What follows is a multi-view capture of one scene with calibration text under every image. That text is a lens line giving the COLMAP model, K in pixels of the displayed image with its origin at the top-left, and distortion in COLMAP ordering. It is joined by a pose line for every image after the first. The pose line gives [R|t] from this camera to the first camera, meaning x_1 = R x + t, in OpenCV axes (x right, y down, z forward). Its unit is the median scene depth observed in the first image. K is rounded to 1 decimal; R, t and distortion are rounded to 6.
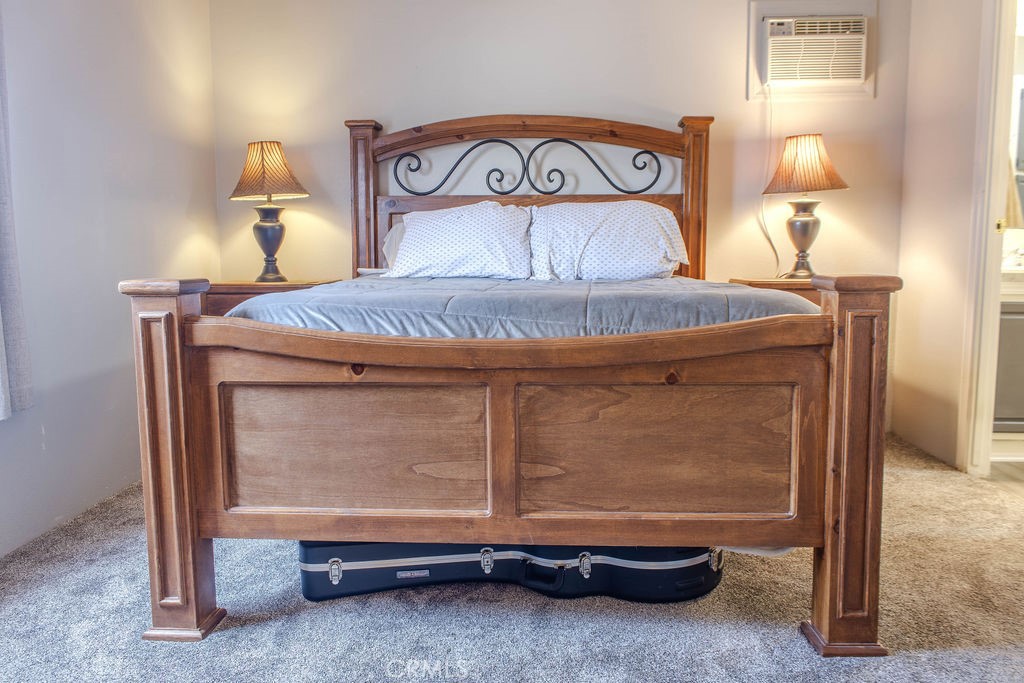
lens RADIAL K [[814.1, 0, 513.0], [0, 814.1, 336.0], [0, 0, 1]] dist [-0.028915, 0.002206]
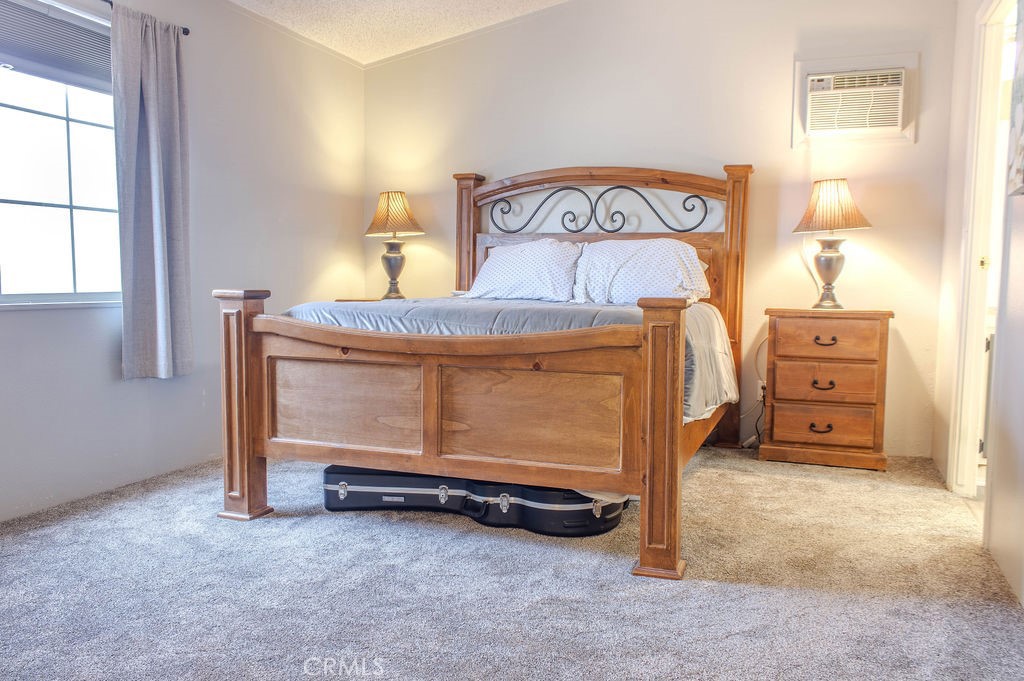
lens RADIAL K [[814.1, 0, 509.0], [0, 814.1, 340.8], [0, 0, 1]] dist [-0.028915, 0.002206]
pose [[0.955737, 0.039656, -0.291536, 0.482325], [-0.048944, 0.998498, -0.024634, 0.039019], [0.290122, 0.037812, 0.956242, -0.328448]]
